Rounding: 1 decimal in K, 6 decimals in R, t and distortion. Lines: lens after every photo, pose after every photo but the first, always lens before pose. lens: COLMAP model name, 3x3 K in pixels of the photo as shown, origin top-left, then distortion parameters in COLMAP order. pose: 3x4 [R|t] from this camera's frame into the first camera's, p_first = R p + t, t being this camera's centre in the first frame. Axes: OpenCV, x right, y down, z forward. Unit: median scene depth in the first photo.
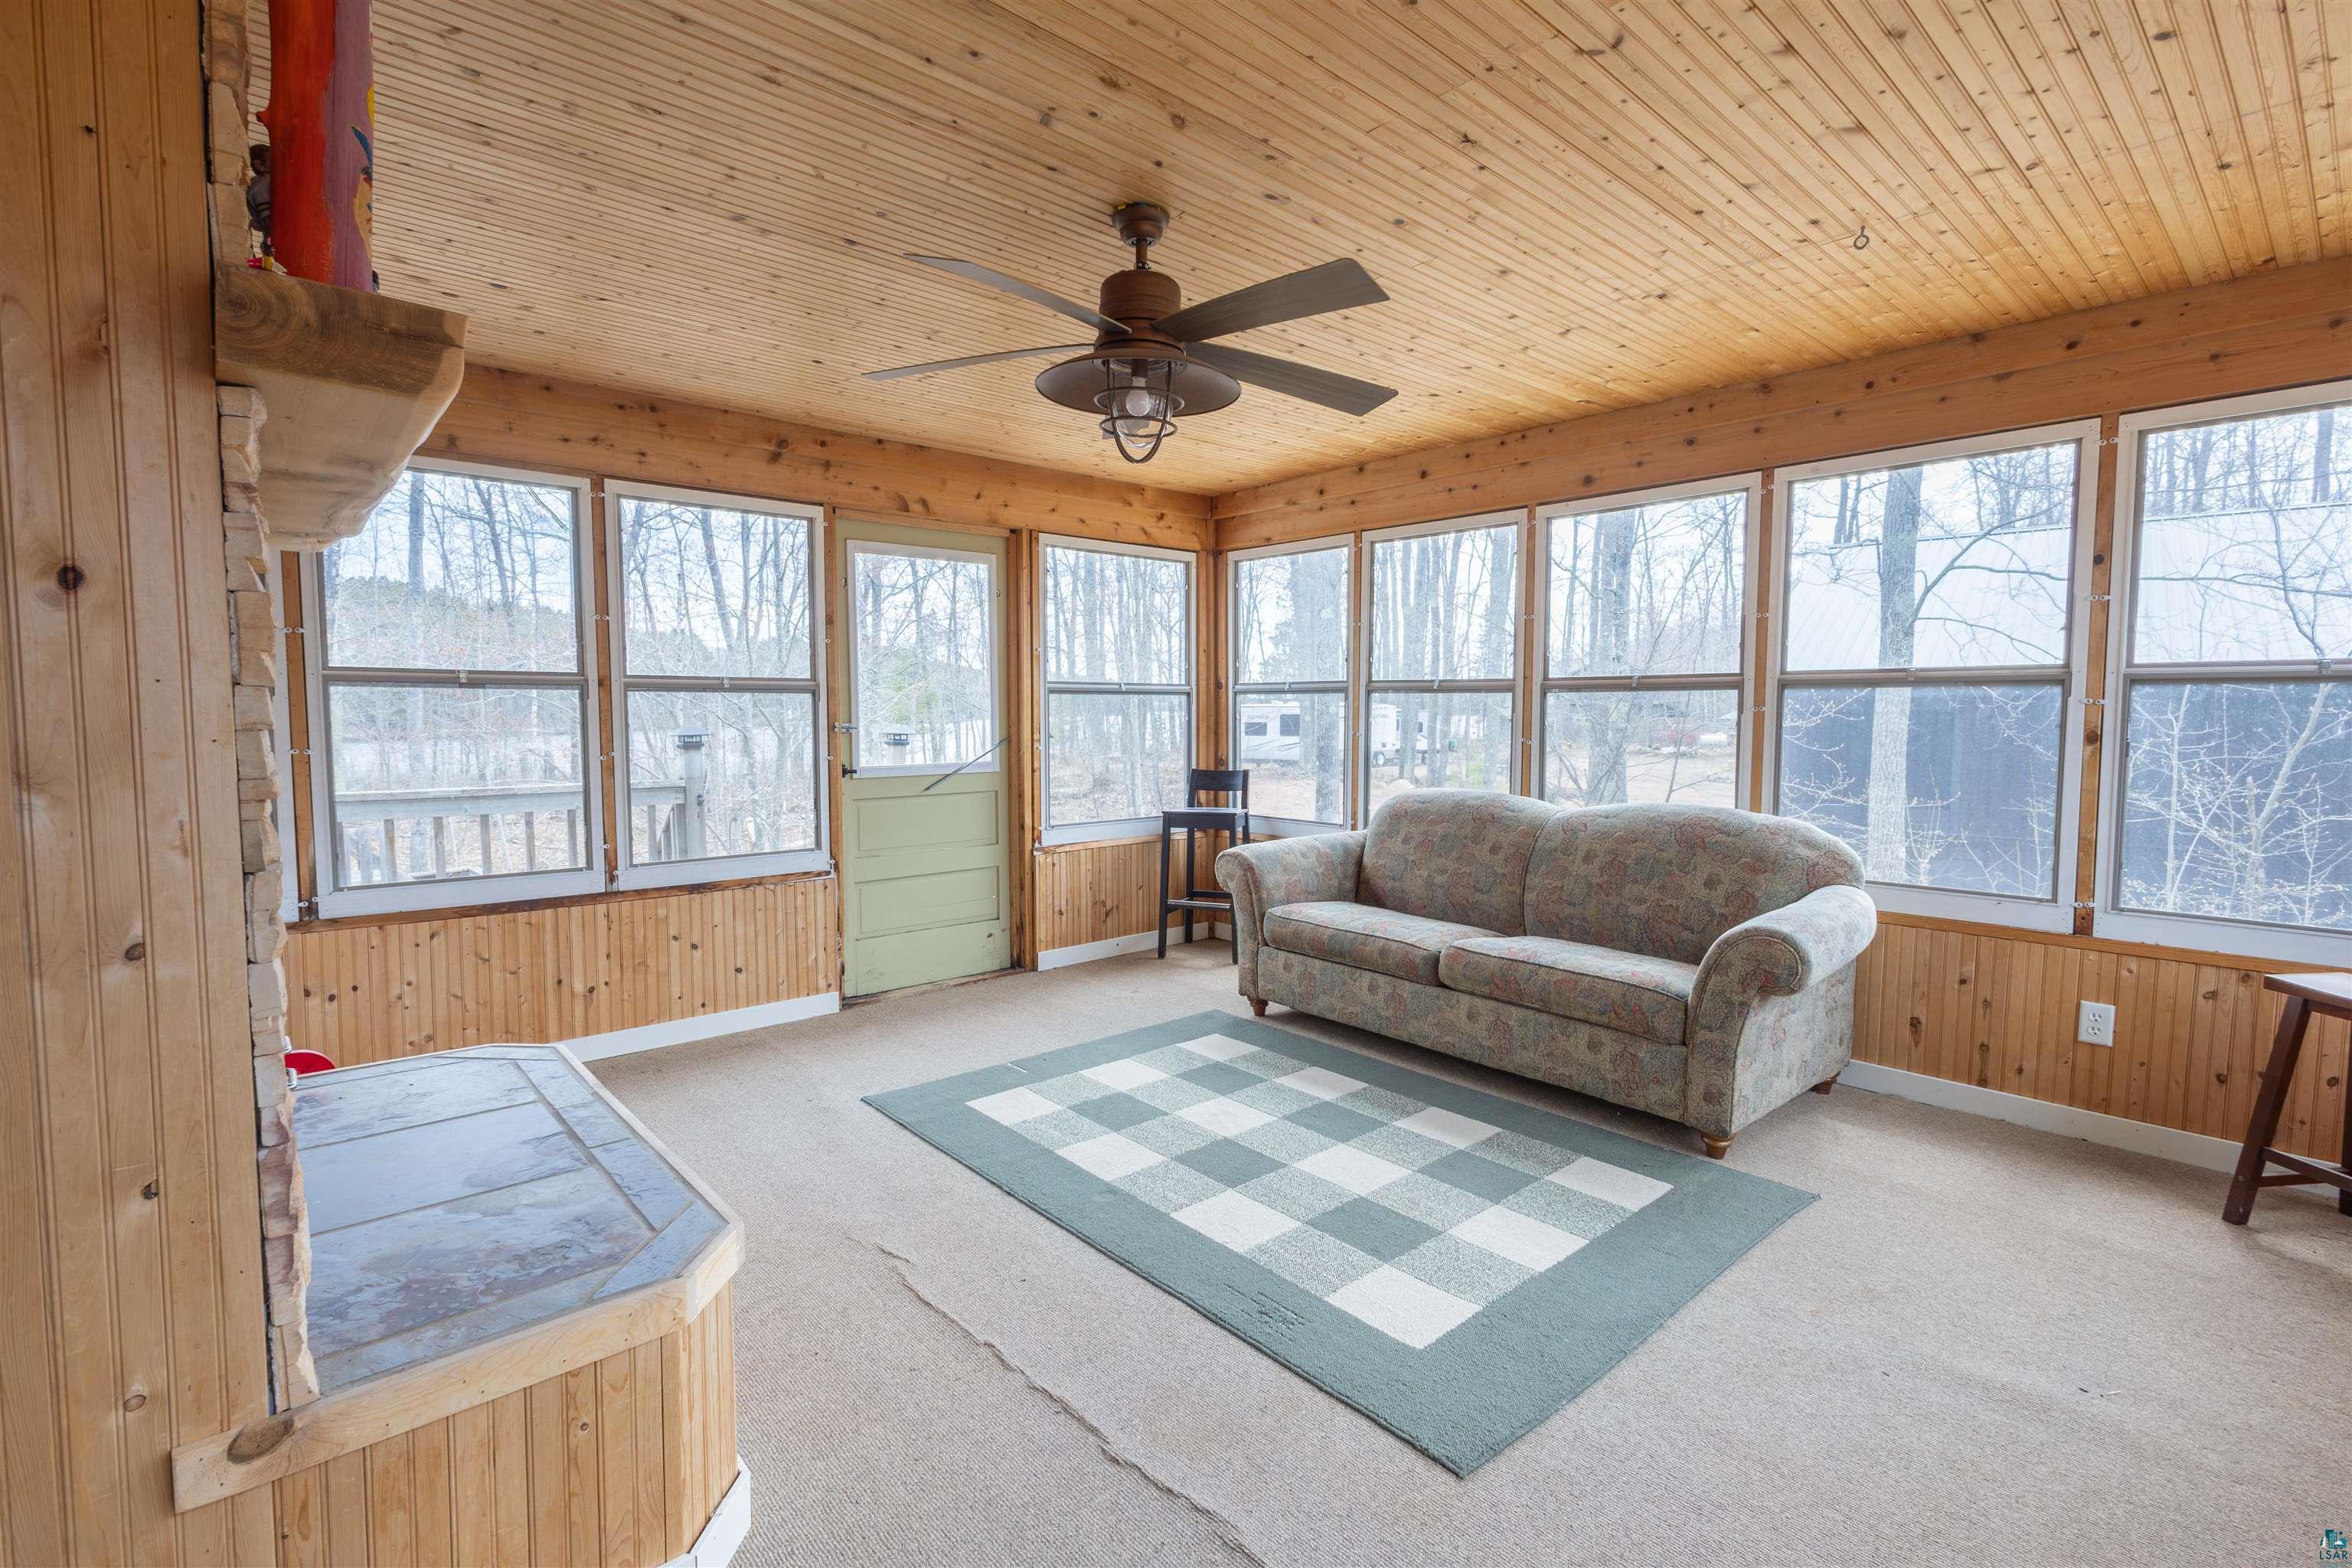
lens RADIAL K [[1076.9, 0, 1166.3], [0, 1076.9, 772.7], [0, 0, 1]] dist [0.008281, -0.000622]
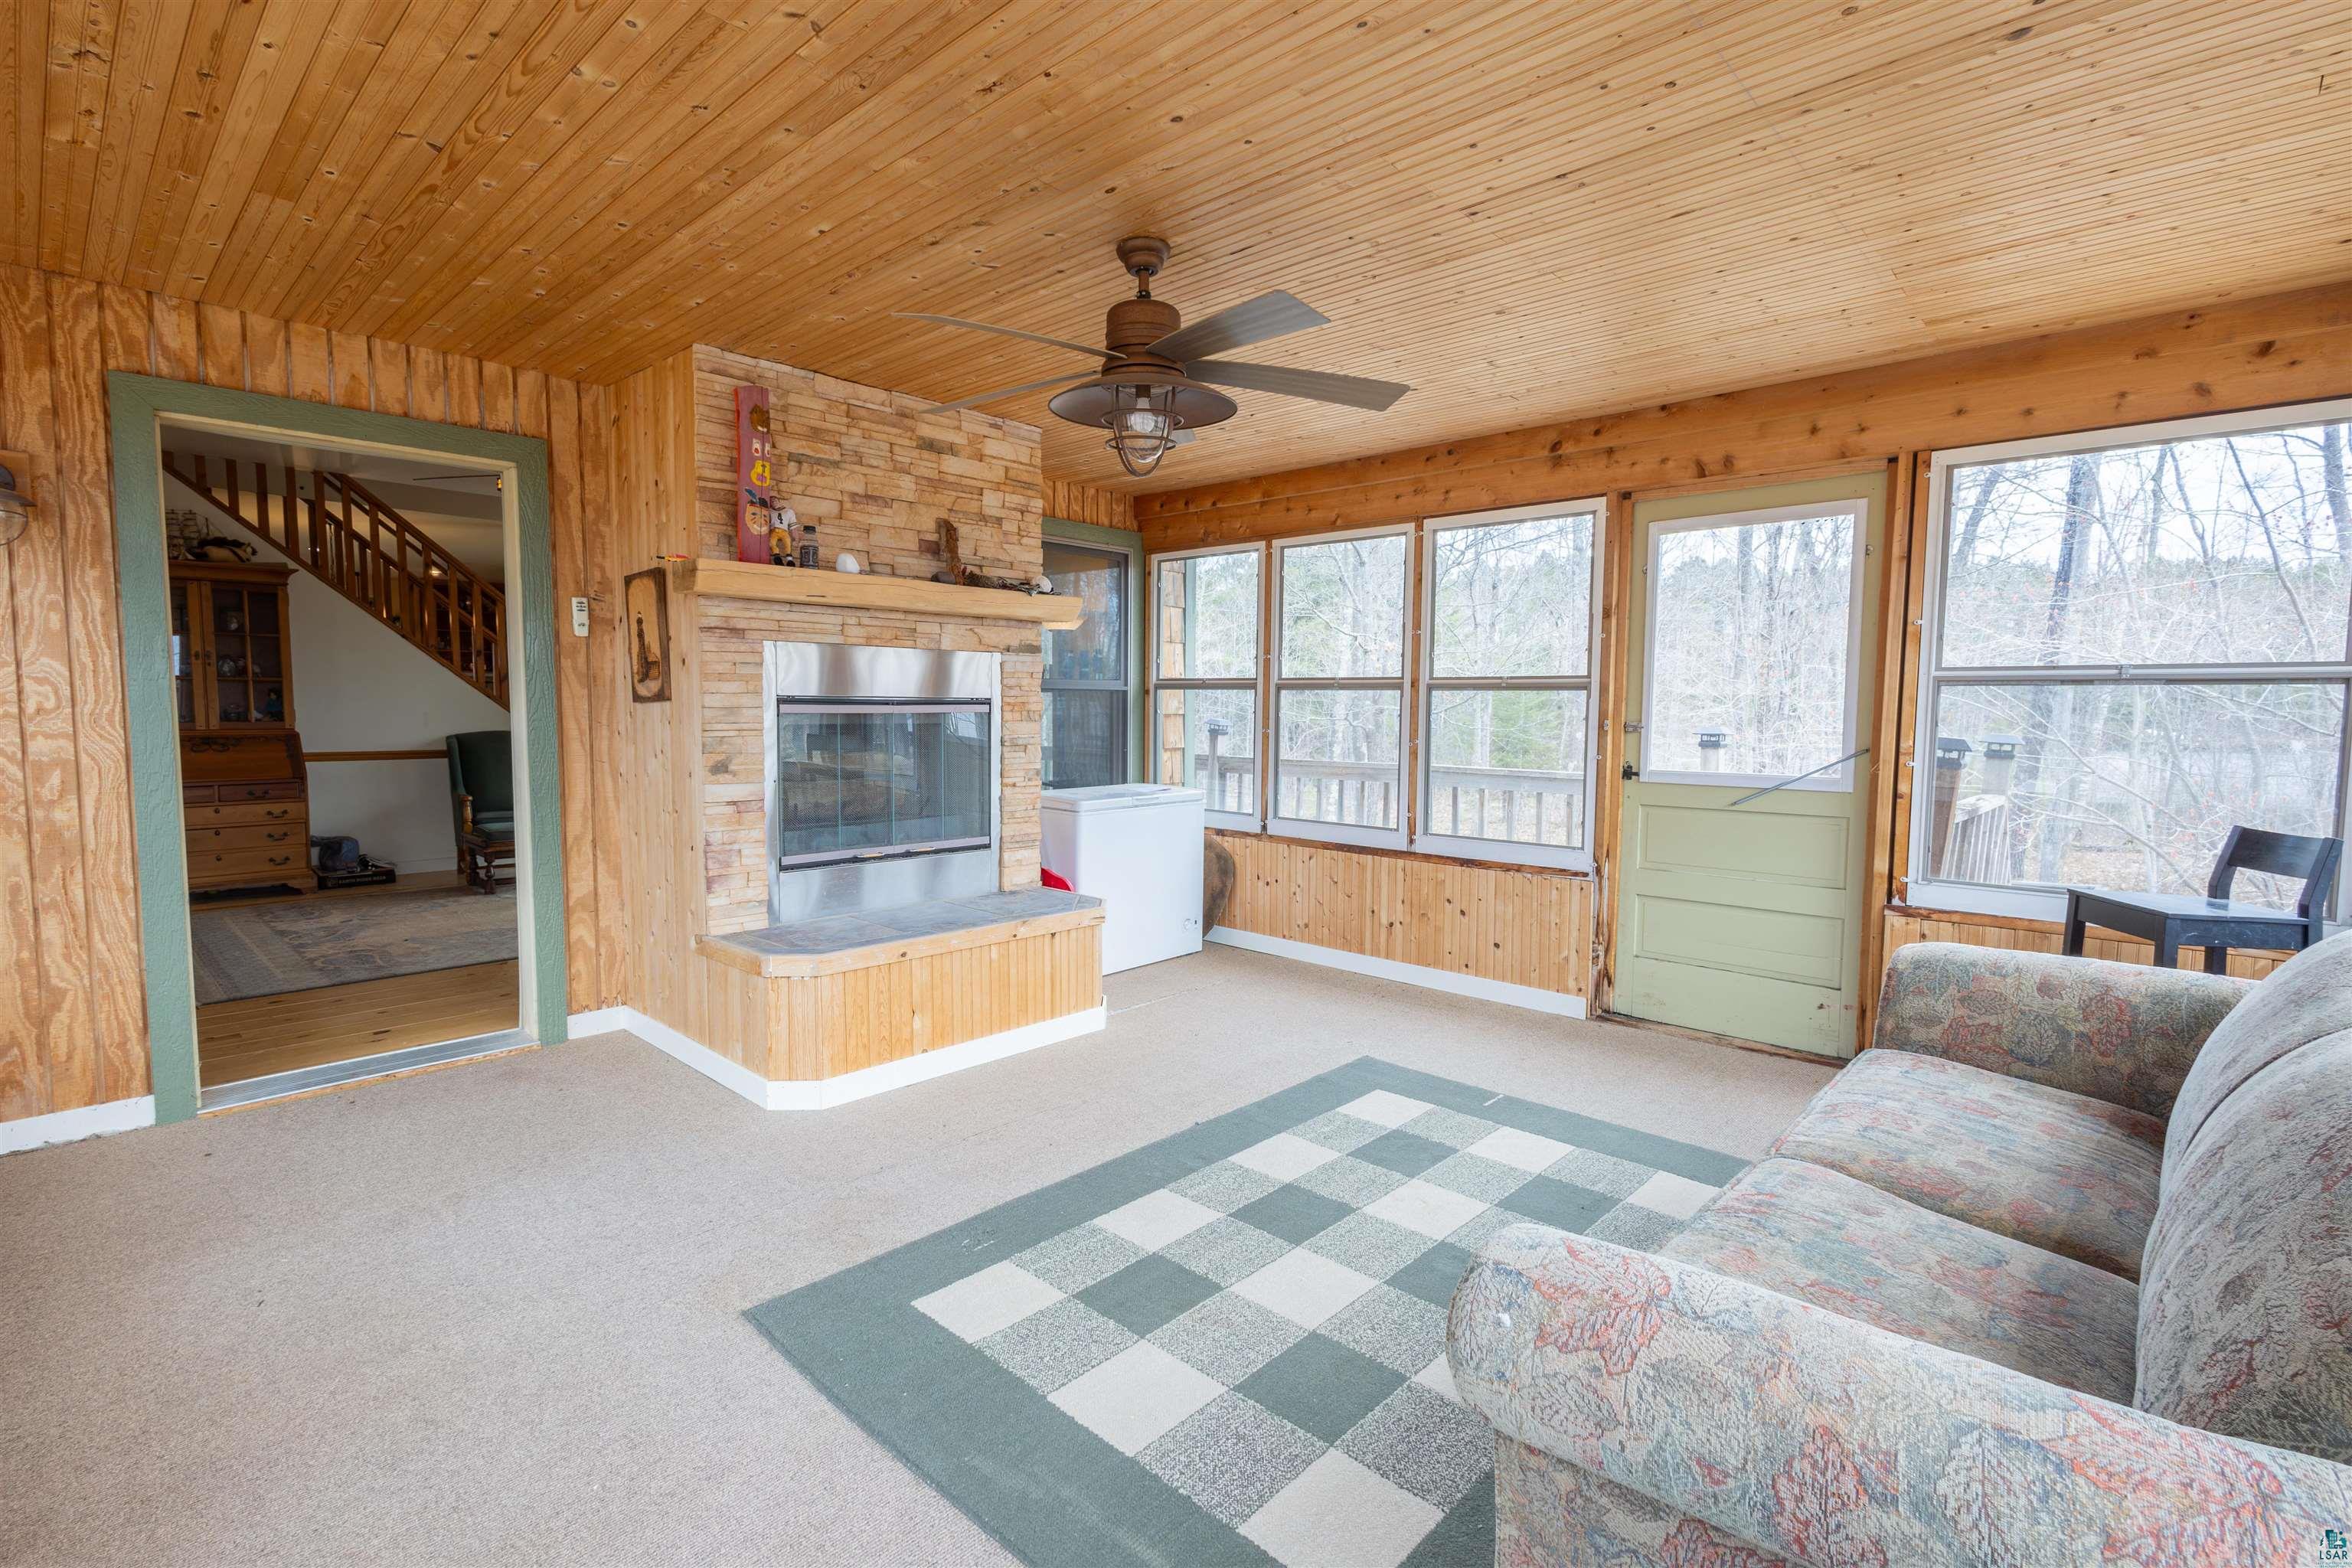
lens RADIAL K [[1076.9, 0, 1183.5], [0, 1076.9, 768.2], [0, 0, 1]] dist [0.008281, -0.000622]
pose [[0.106080, 0.060915, -0.992490, 0.641309], [-0.065130, 0.996404, 0.054194, -0.033408], [0.992222, 0.058892, 0.109666, 0.557050]]
